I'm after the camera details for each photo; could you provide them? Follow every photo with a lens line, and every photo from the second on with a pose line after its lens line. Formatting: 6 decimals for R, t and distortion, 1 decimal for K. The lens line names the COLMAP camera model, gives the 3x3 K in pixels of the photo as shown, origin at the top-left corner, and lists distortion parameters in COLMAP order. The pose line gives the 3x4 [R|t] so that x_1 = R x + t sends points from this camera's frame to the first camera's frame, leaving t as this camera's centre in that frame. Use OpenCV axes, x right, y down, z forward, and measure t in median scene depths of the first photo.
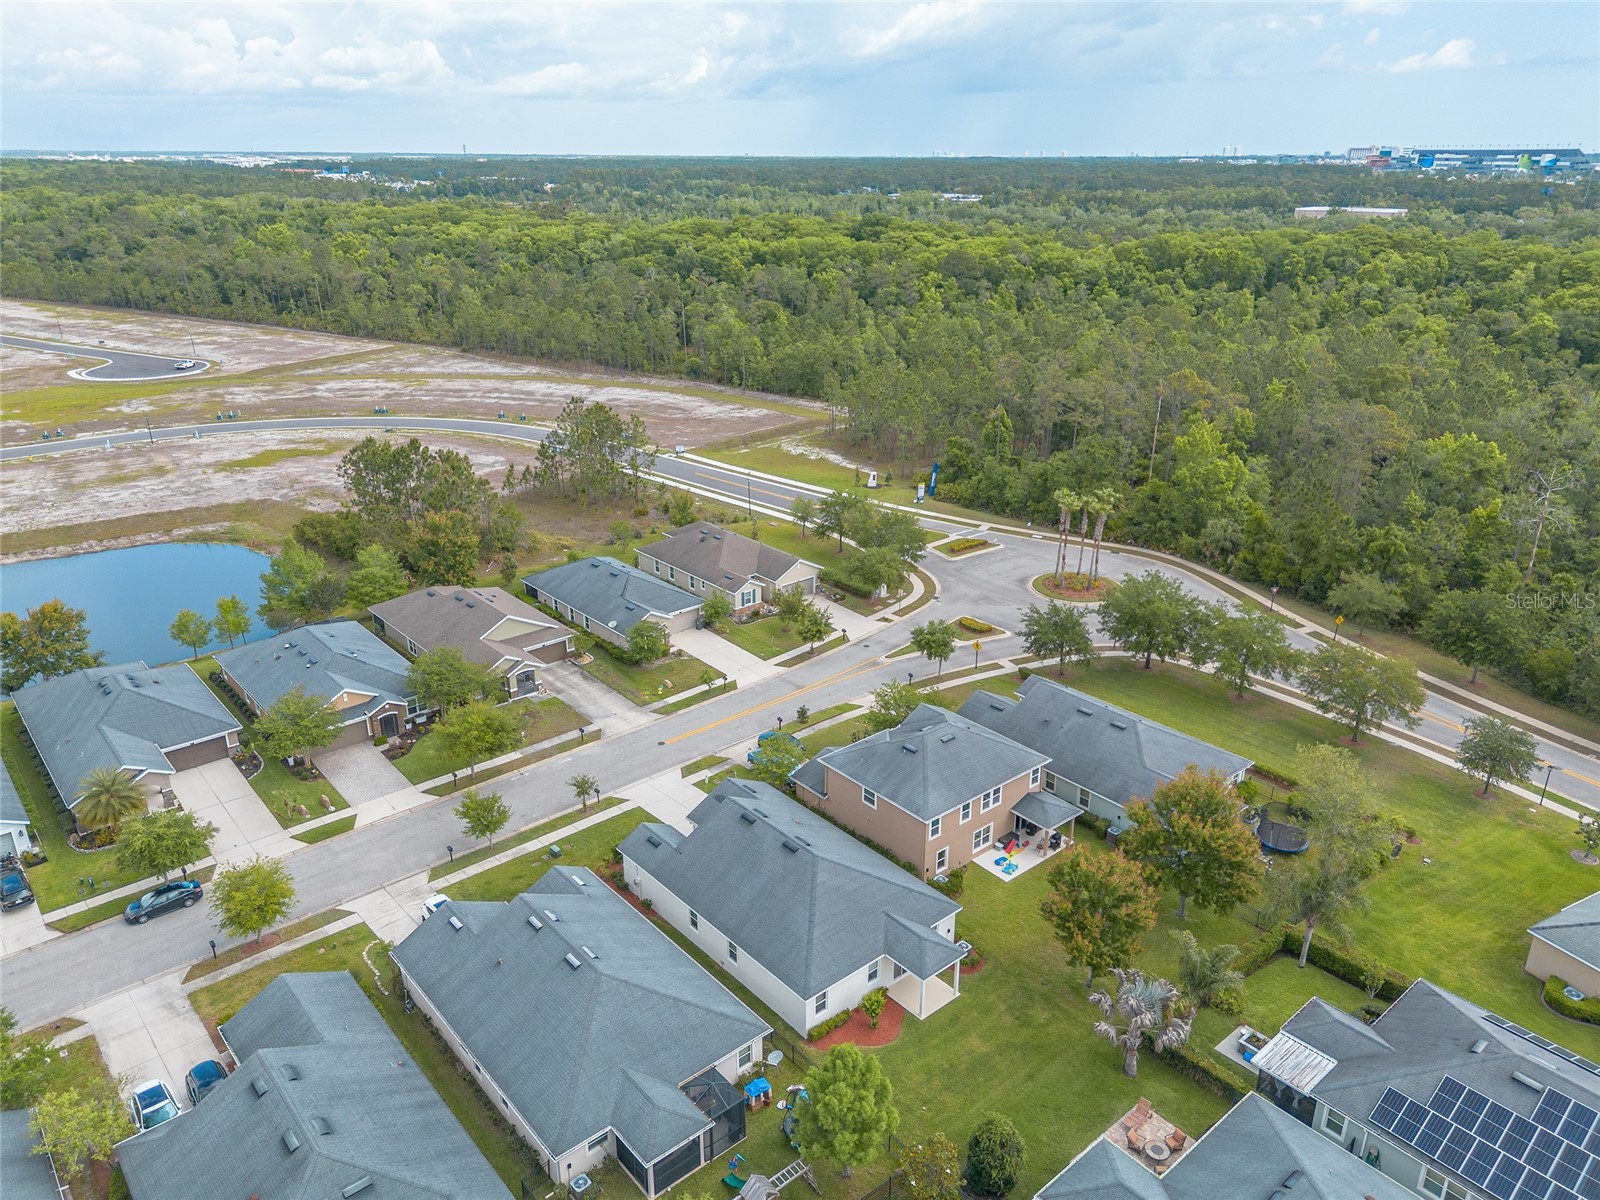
lens RADIAL K [[1132.2, 0, 798.4], [0, 1132.2, 611.5], [0, 0, 1]] dist [0.069758, -0.059968]
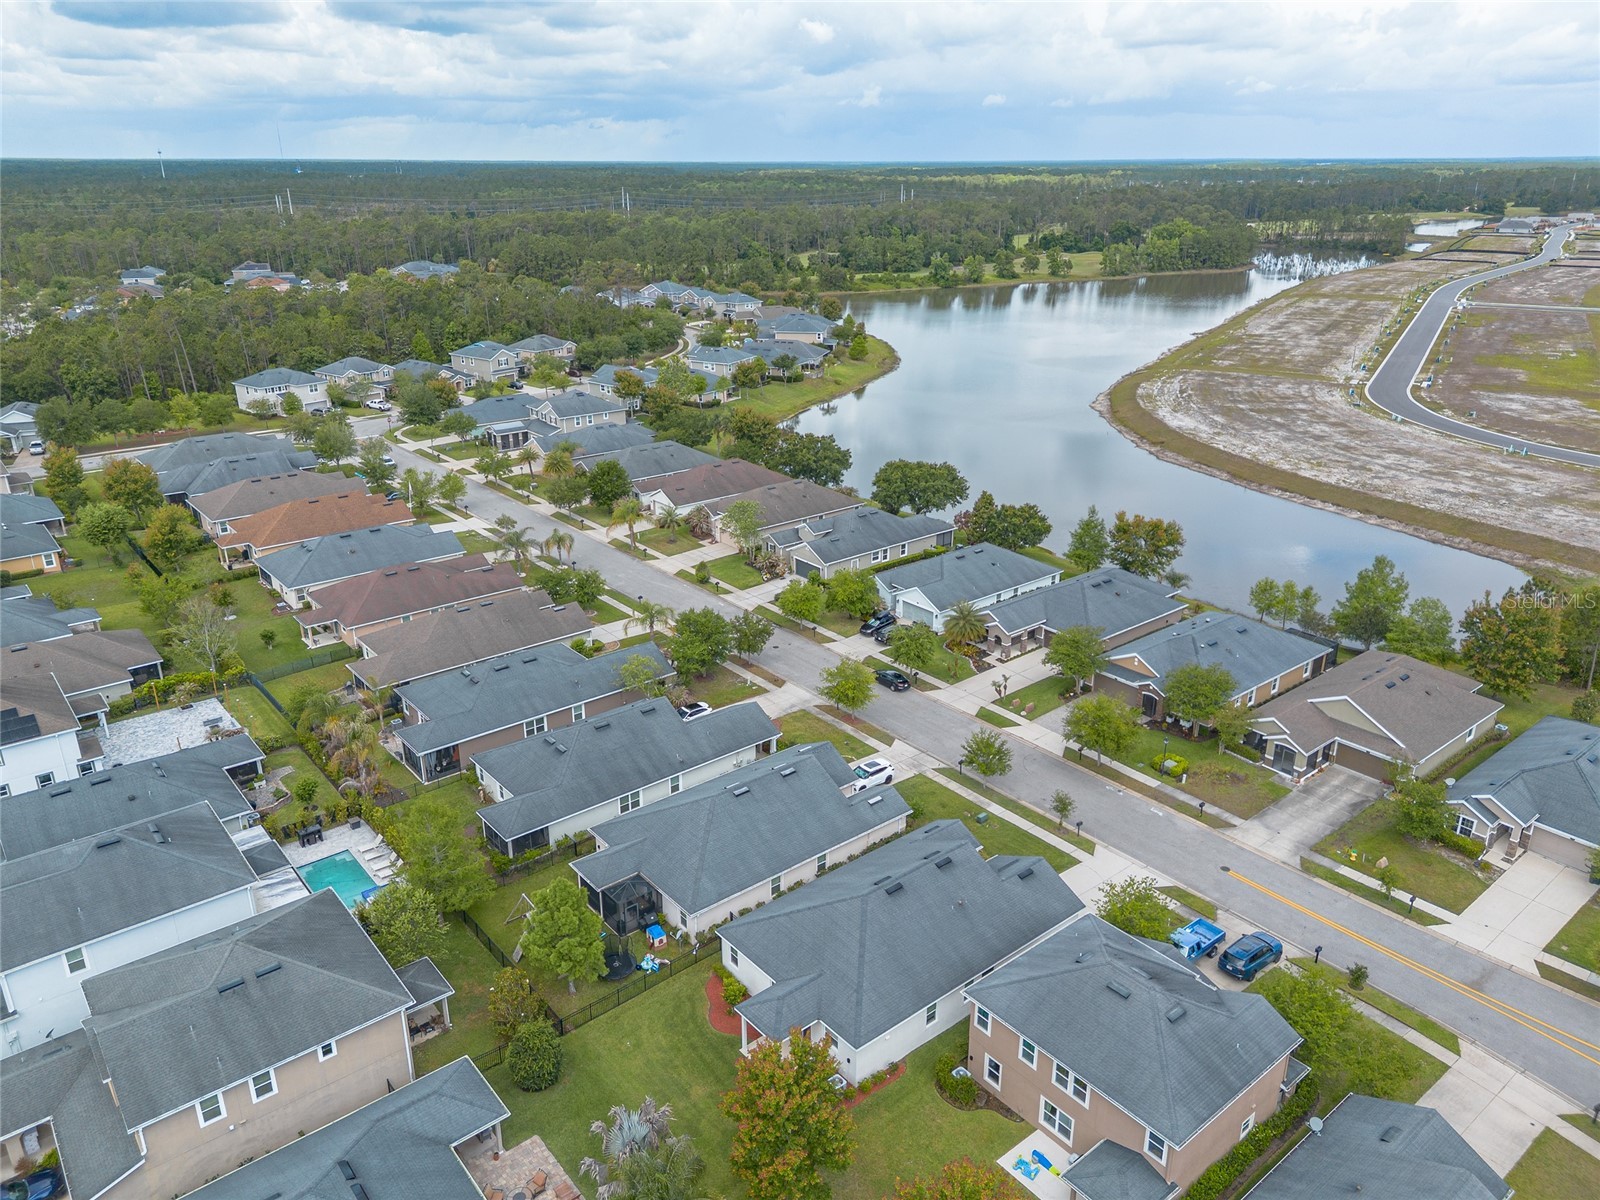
lens RADIAL K [[1132.2, 0, 796.3], [0, 1132.2, 611.5], [0, 0, 1]] dist [0.069758, -0.059968]
pose [[-0.024054, 0.366972, -0.929921, 0.398193], [-0.372204, 0.860029, 0.349018, -0.147512], [0.927839, 0.354515, 0.115902, 0.361218]]
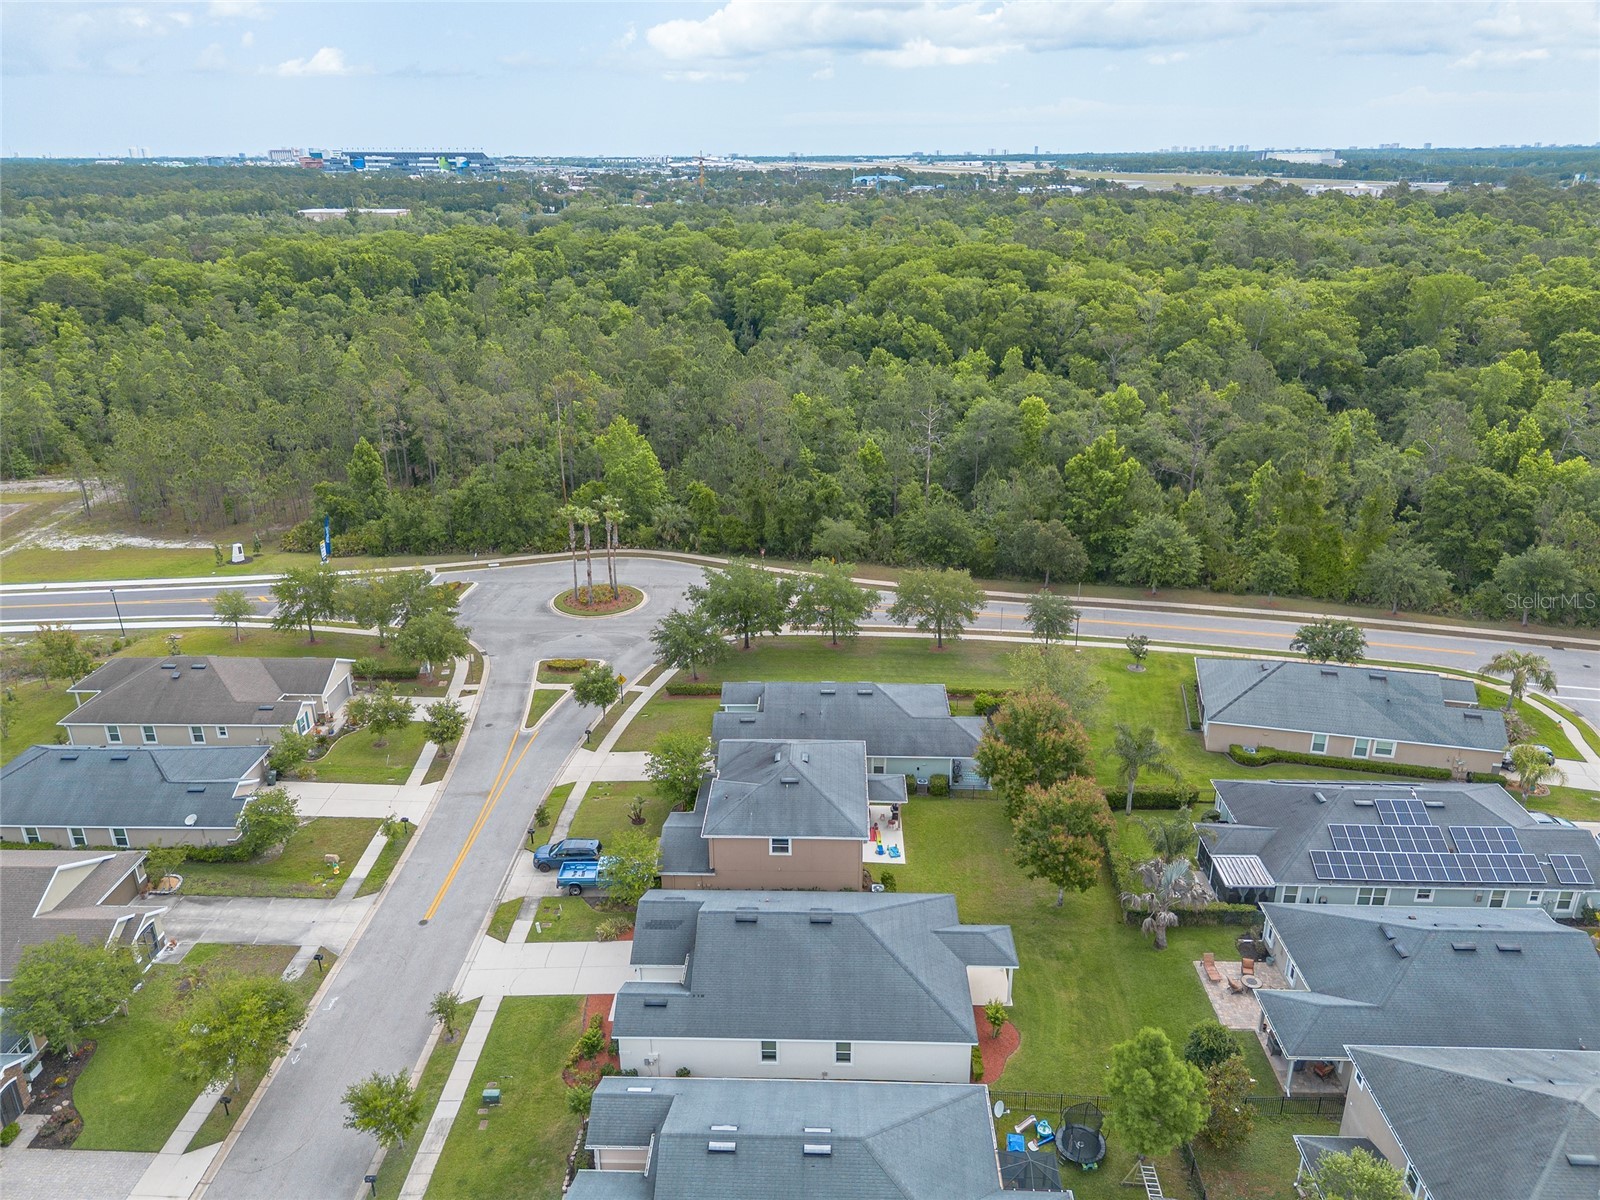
lens RADIAL K [[1132.2, 0, 805.0], [0, 1132.2, 607.1], [0, 0, 1]] dist [0.069758, -0.059968]
pose [[0.671692, -0.278688, 0.686413, -0.280242], [0.281797, 0.953011, 0.111175, -0.067097], [-0.685143, 0.118755, 0.718663, 0.158637]]
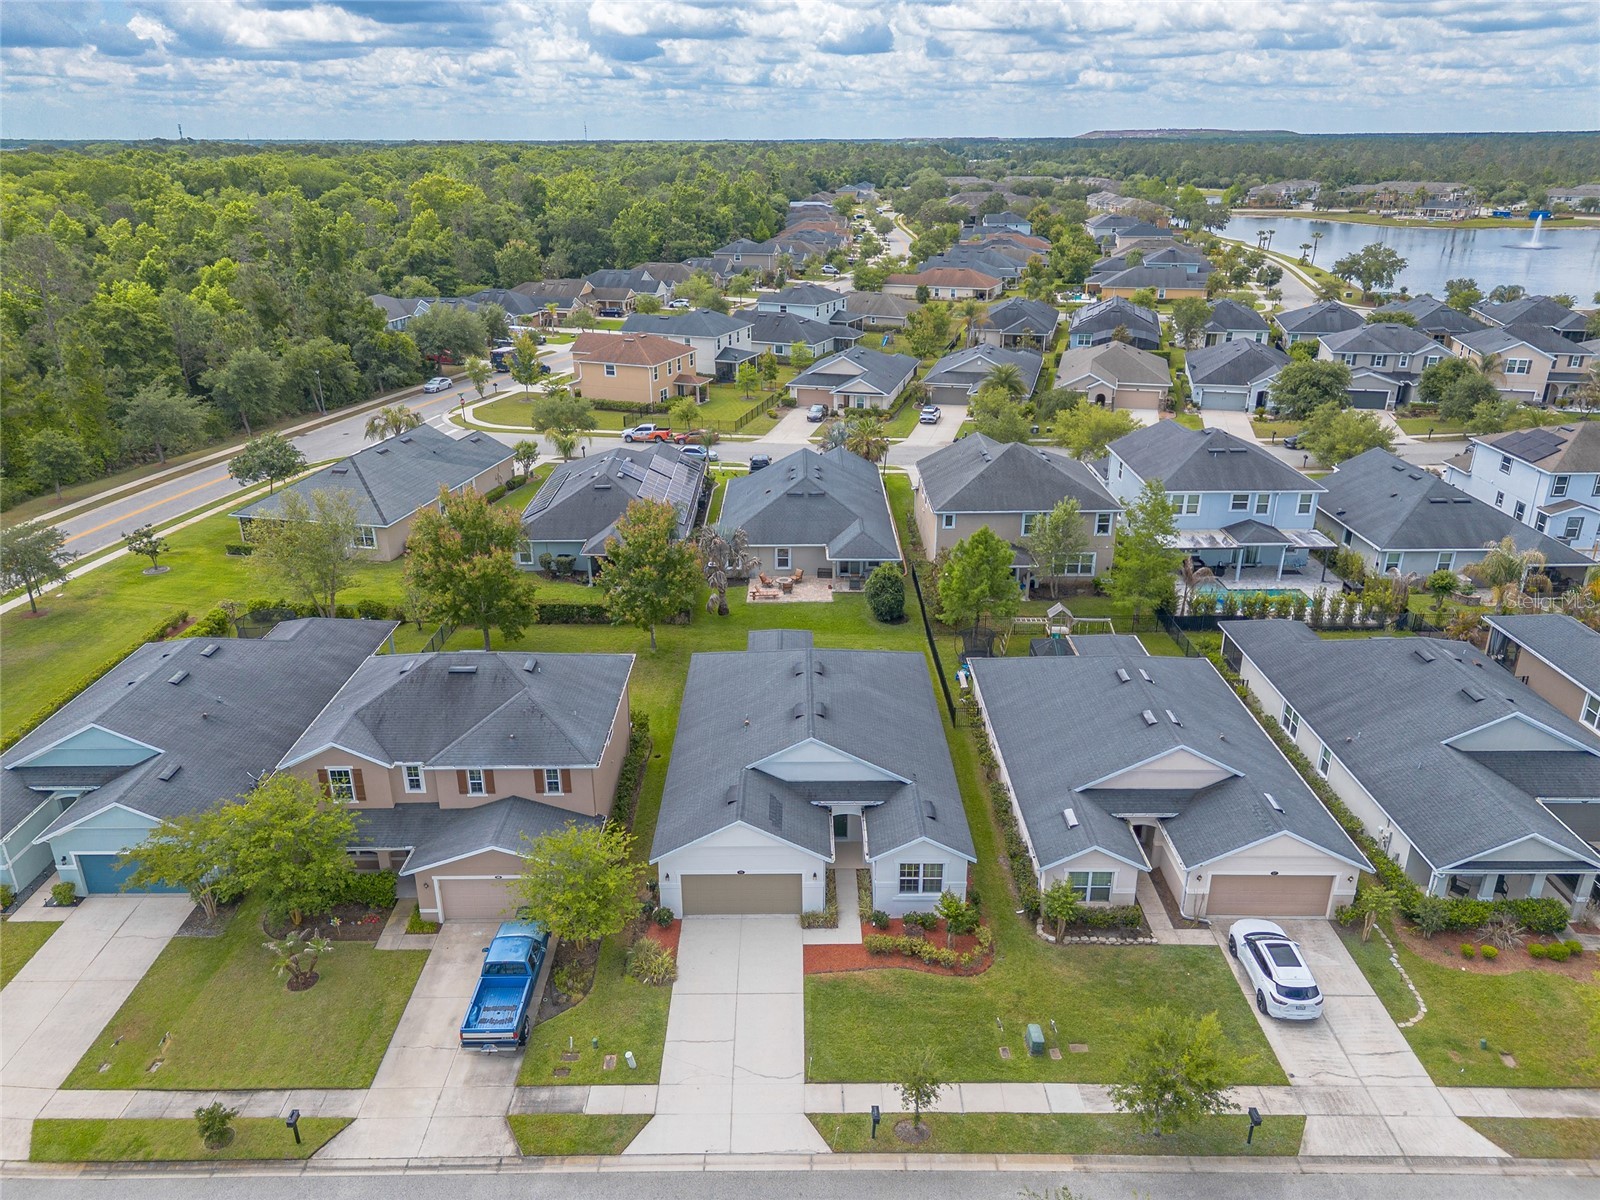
lens RADIAL K [[1132.2, 0, 800.0], [0, 1132.2, 605.3], [0, 0, 1]] dist [0.069758, -0.059968]
pose [[-0.759552, -0.243524, 0.603140, -0.216565], [0.246077, 0.750766, 0.613022, -0.142500], [-0.602102, 0.614041, -0.510320, 0.669792]]
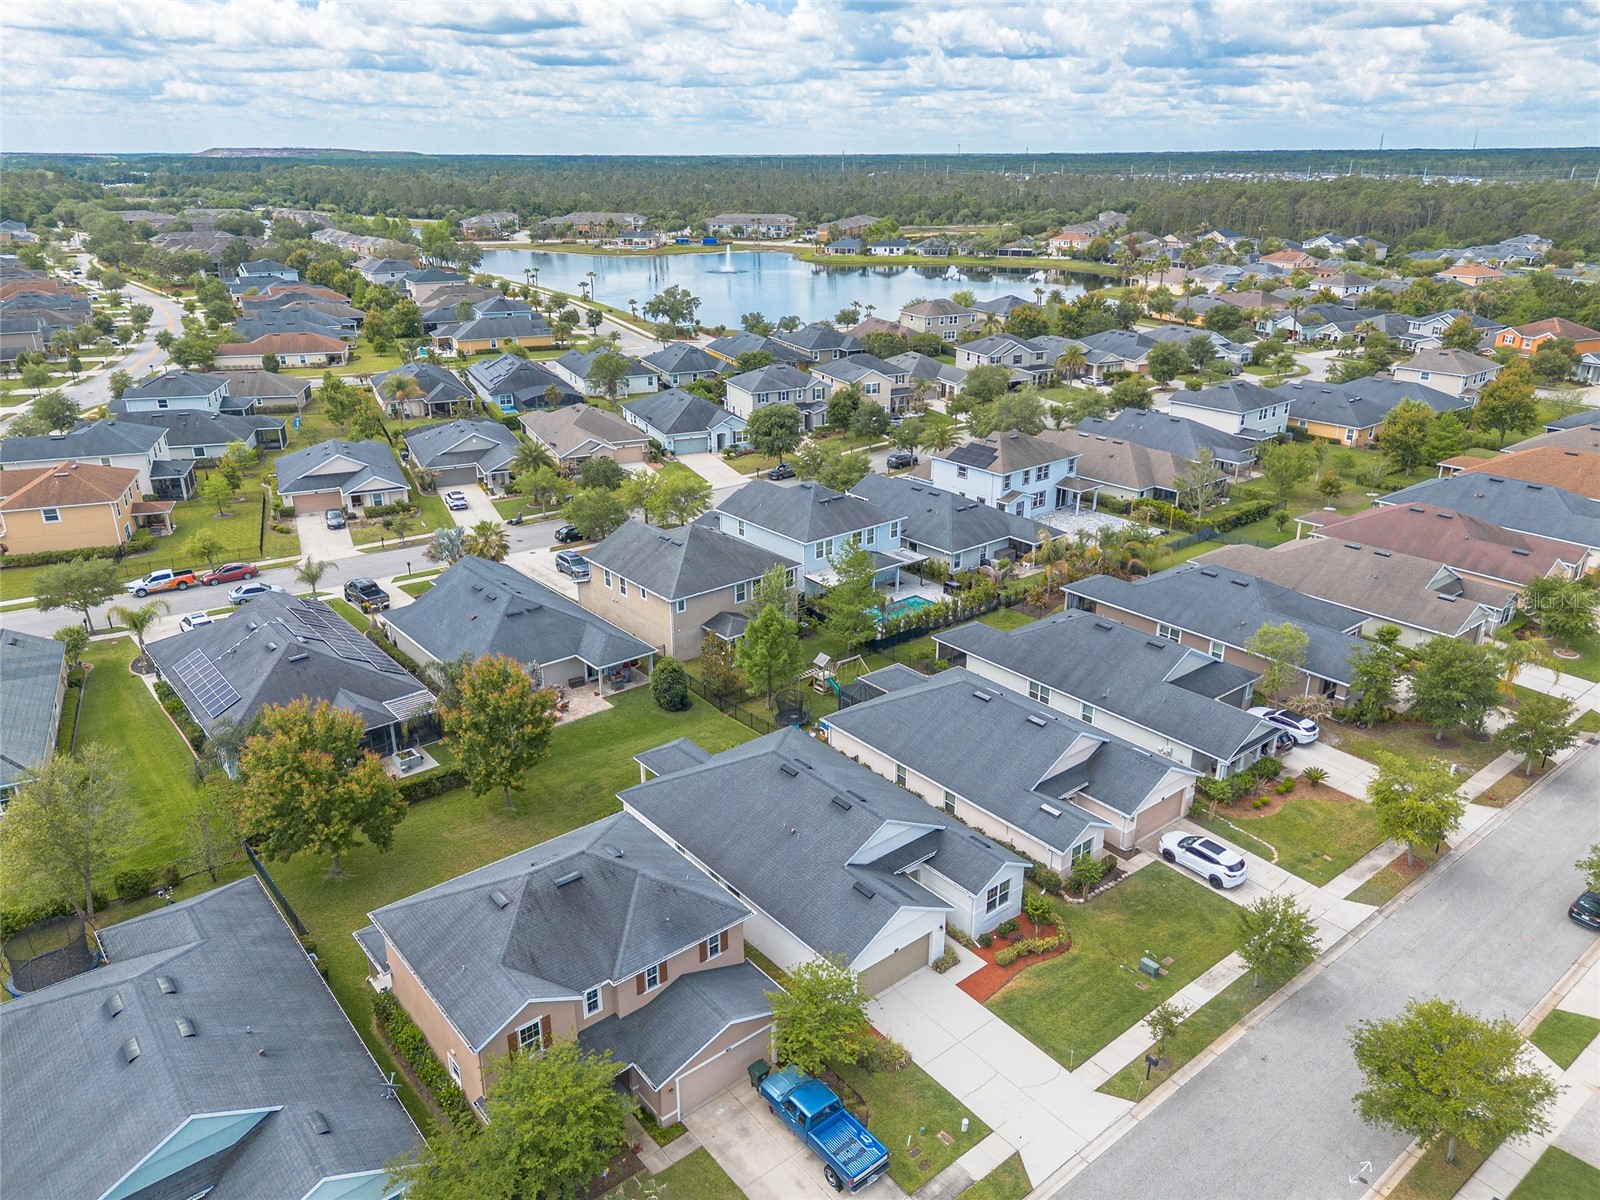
lens RADIAL K [[1132.2, 0, 802.7], [0, 1132.2, 594.9], [0, 0, 1]] dist [0.069758, -0.059968]
pose [[-0.999762, -0.006759, 0.020719, -0.011479], [0.009201, 0.730932, 0.682388, -0.232399], [-0.019757, 0.682417, -0.730696, 0.754834]]
